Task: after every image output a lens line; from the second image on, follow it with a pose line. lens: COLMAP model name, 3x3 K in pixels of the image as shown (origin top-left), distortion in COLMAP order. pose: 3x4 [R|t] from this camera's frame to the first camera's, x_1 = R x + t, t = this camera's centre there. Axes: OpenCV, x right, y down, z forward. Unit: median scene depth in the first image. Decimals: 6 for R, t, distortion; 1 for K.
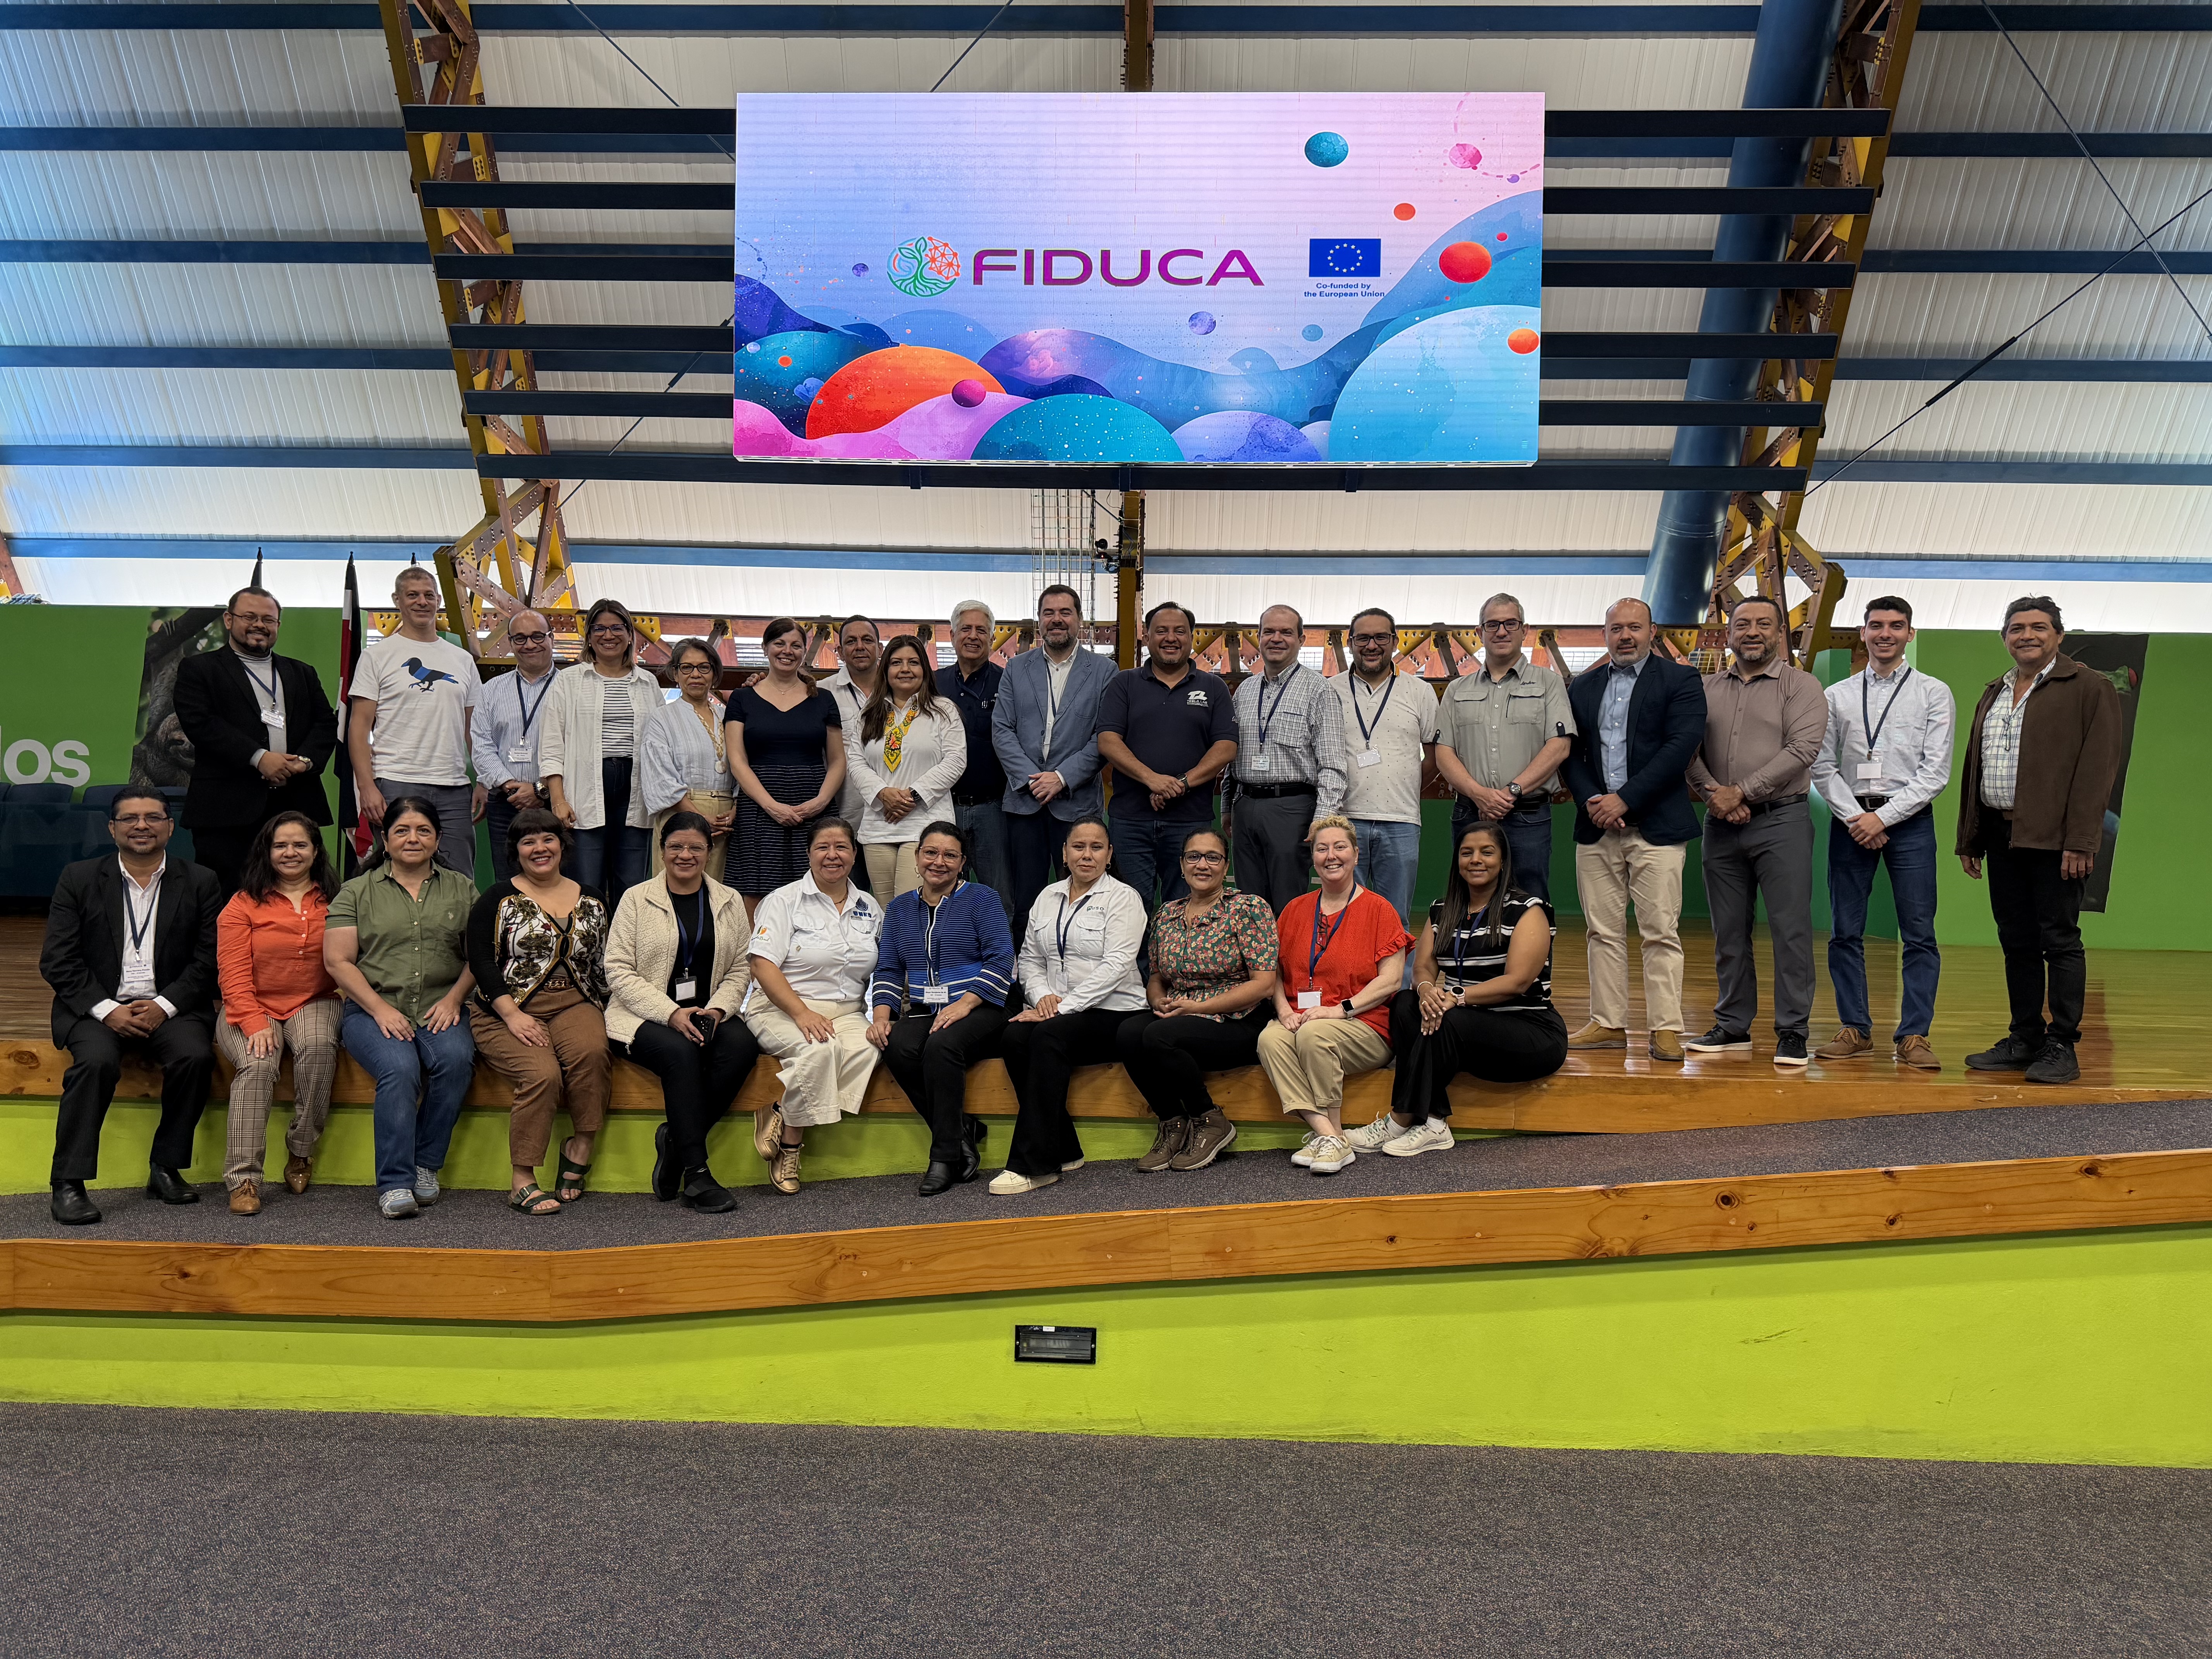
lens RADIAL K [[1528.5, 0, 1106.9], [0, 1528.5, 827.9], [0, 0, 1]] dist [0.008400, -0.003652]
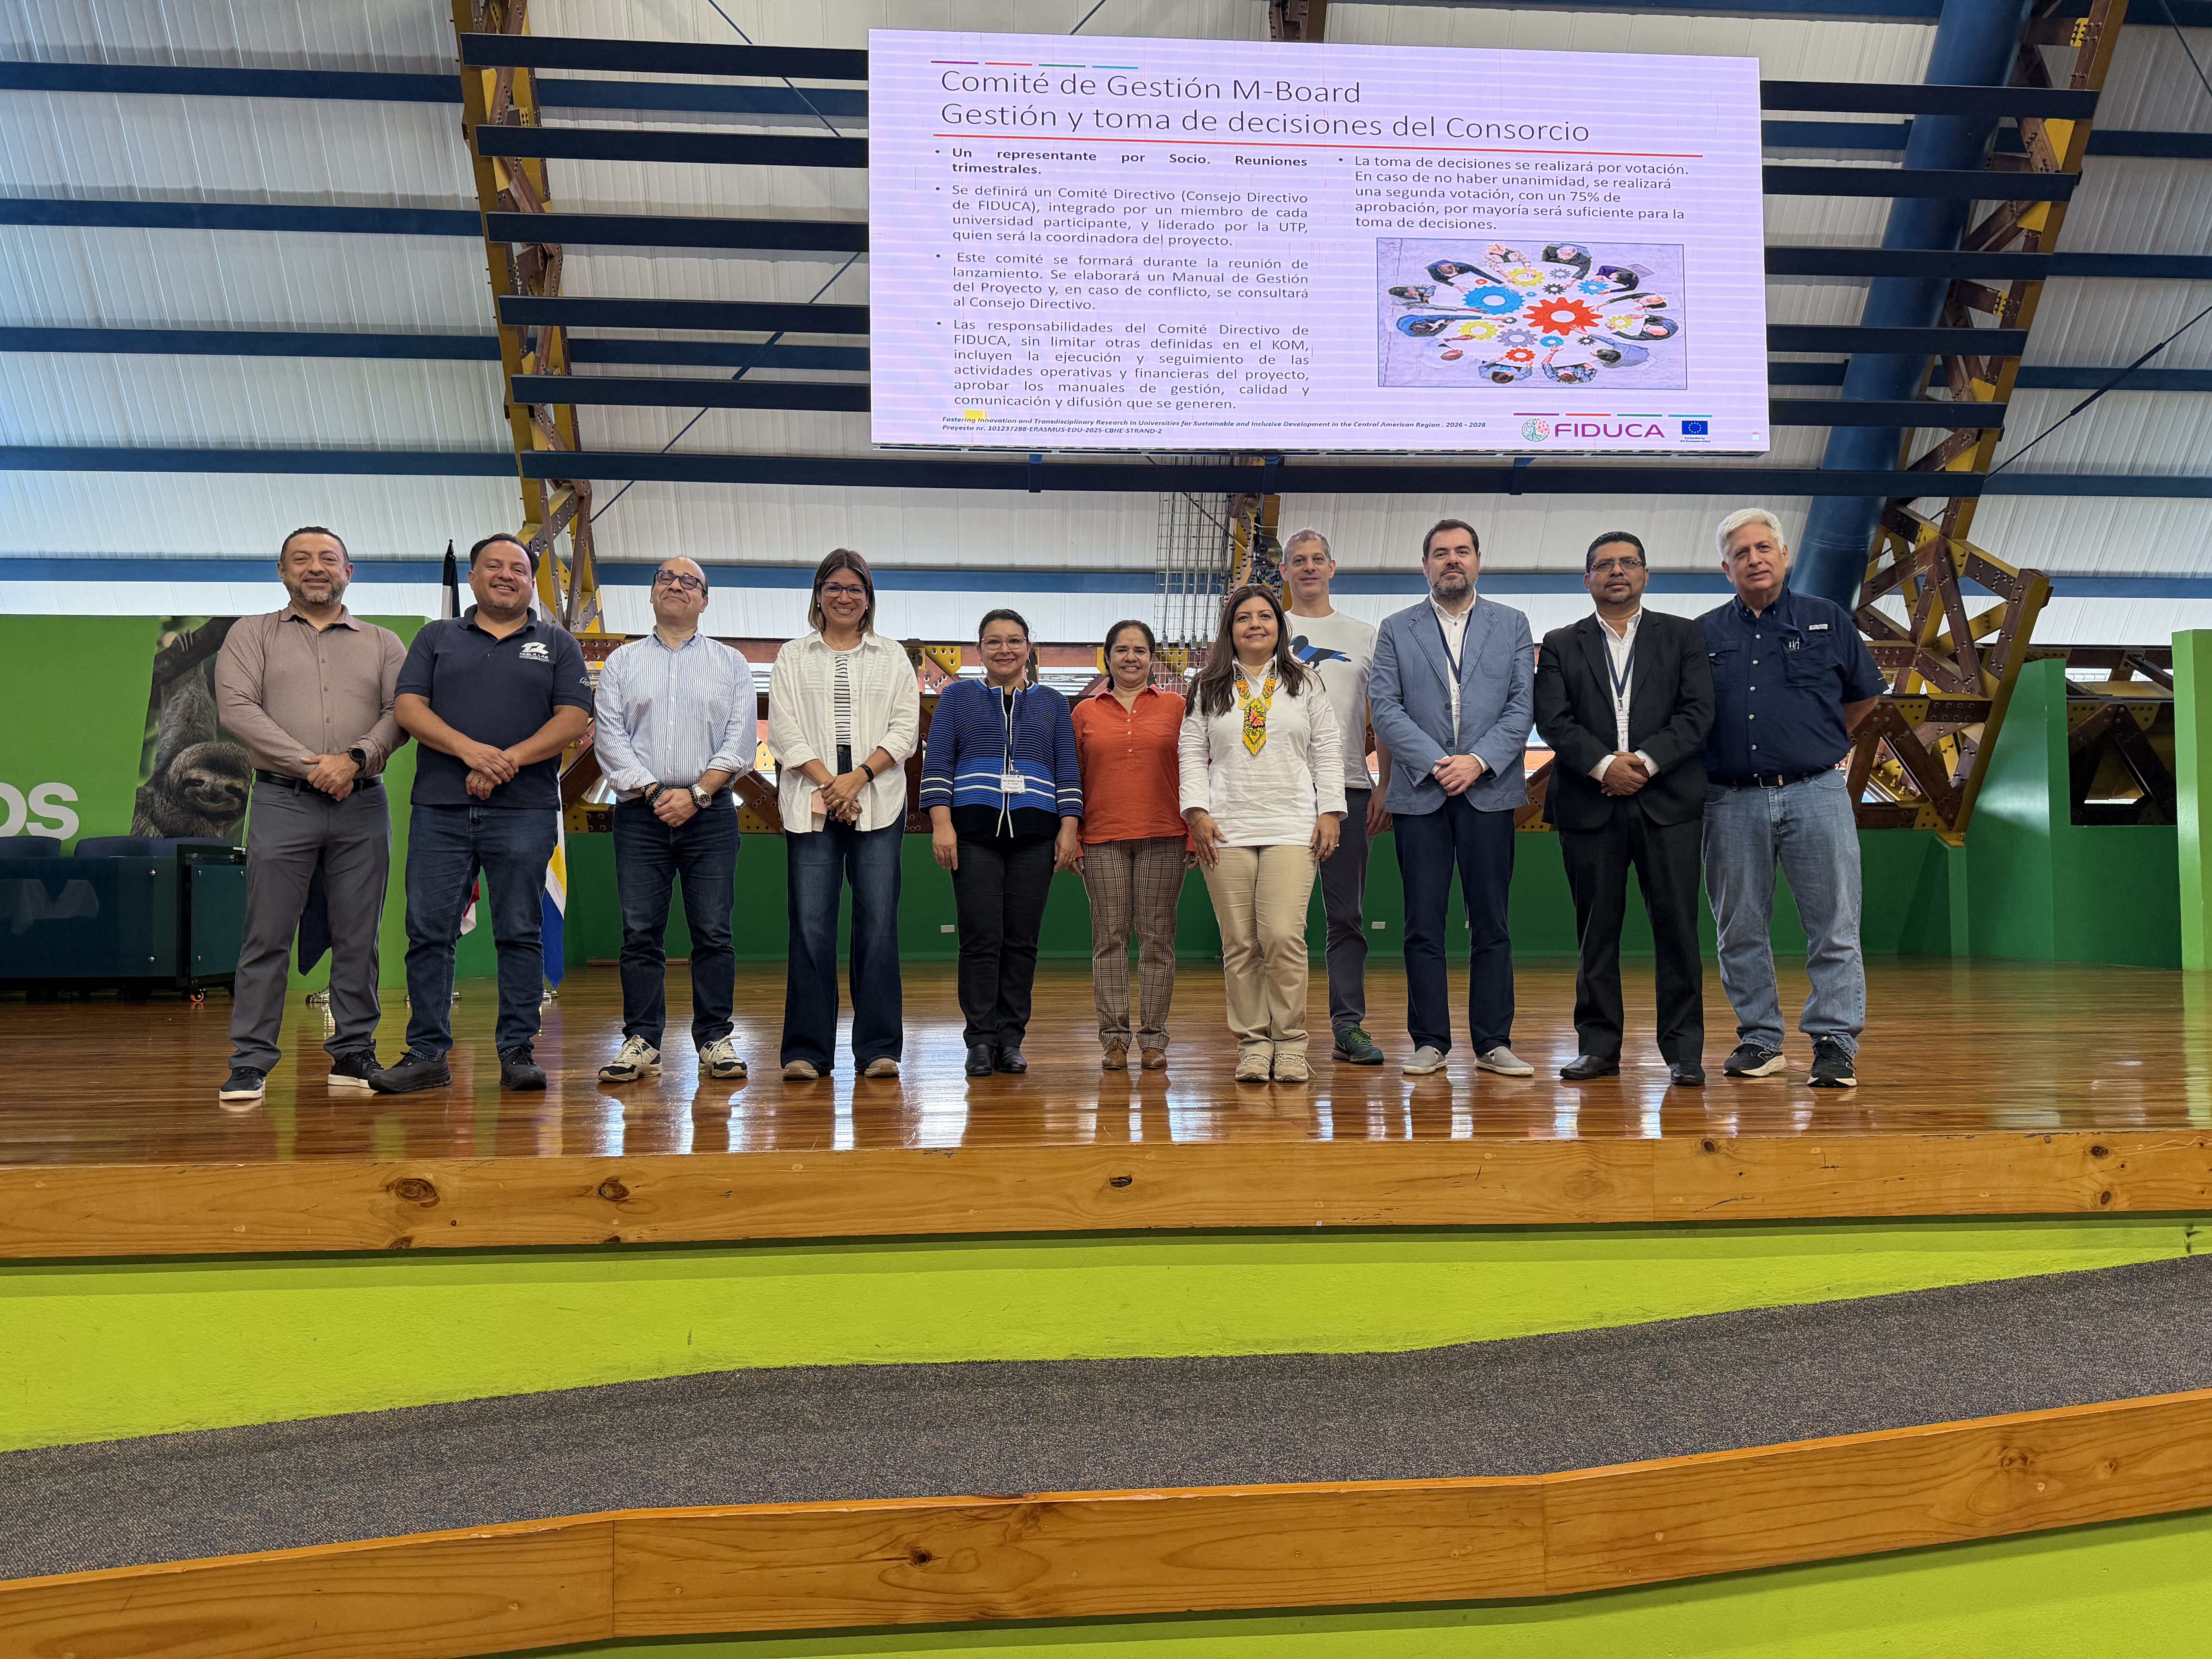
lens RADIAL K [[1528.5, 0, 1106.9], [0, 1528.5, 827.9], [0, 0, 1]] dist [0.008400, -0.003652]
pose [[0.994005, -0.018694, 0.107724, -0.197927], [0.023527, 0.998765, -0.043769, 0.013576], [-0.106772, 0.046041, 0.993217, 0.133997]]
